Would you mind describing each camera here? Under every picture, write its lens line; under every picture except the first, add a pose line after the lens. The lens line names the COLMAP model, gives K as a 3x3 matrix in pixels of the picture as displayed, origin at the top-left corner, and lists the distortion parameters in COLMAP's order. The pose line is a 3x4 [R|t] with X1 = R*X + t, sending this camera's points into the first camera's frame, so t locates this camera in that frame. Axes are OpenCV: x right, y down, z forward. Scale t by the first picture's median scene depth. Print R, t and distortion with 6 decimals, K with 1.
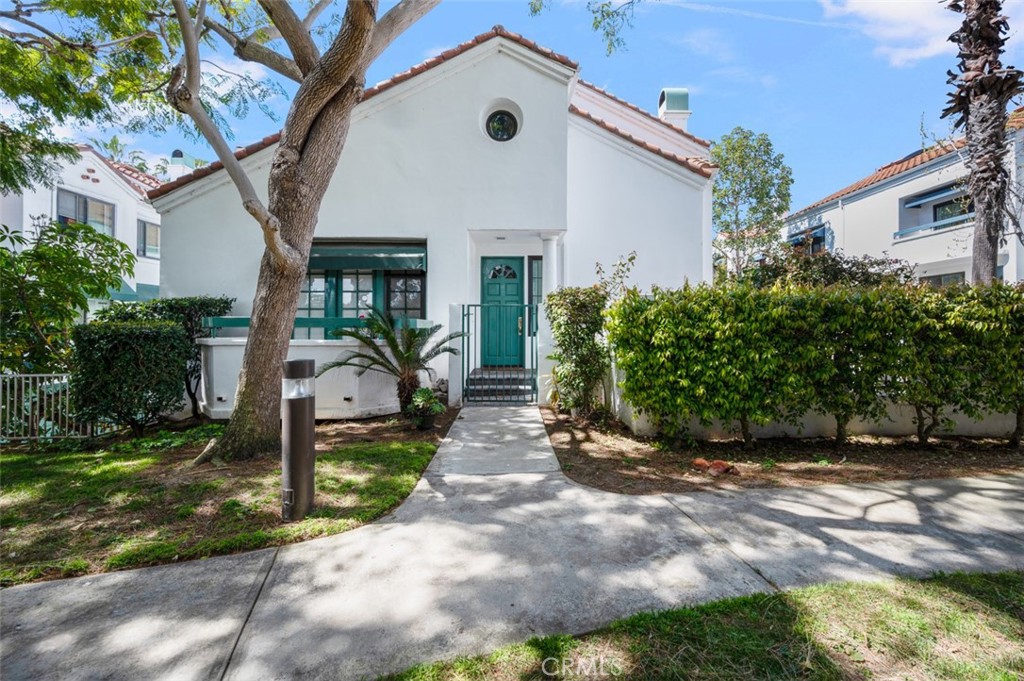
lens RADIAL K [[410.9, 0, 509.7], [0, 410.9, 326.4], [0, 0, 1]] dist [0.000427, -0.000046]
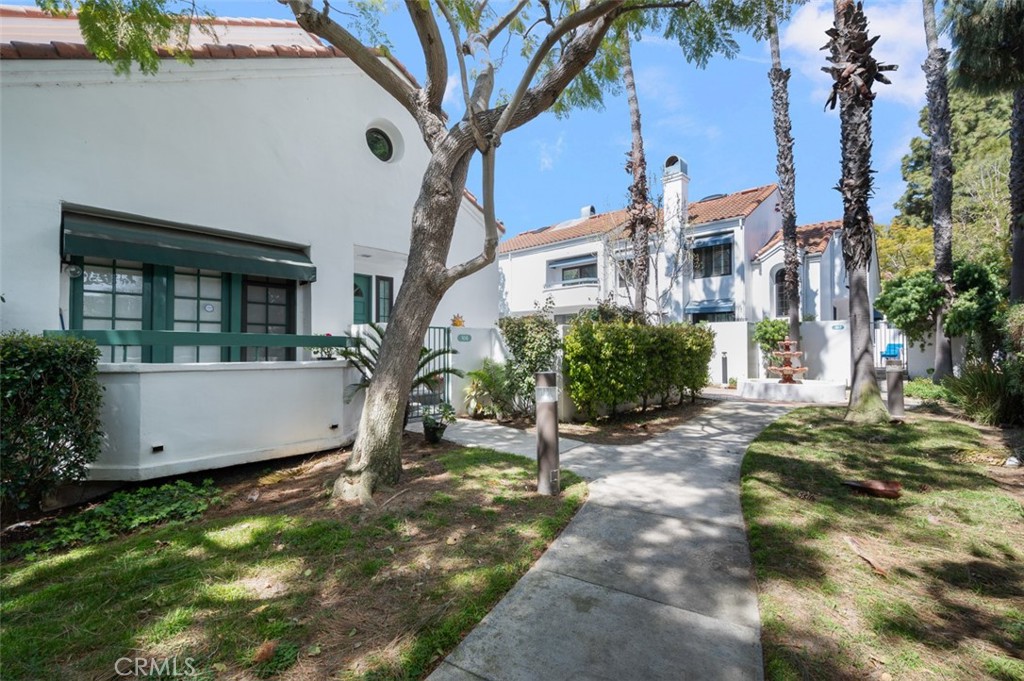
lens RADIAL K [[425.9, 0, 511.8], [0, 425.9, 342.6], [0, 0, 1]] dist [-0.002028, -0.000362]
pose [[0.703252, 0.012381, 0.710832, -0.609487], [-0.006111, 0.999917, -0.011370, 0.000985], [-0.710914, 0.003652, 0.703269, 0.053600]]
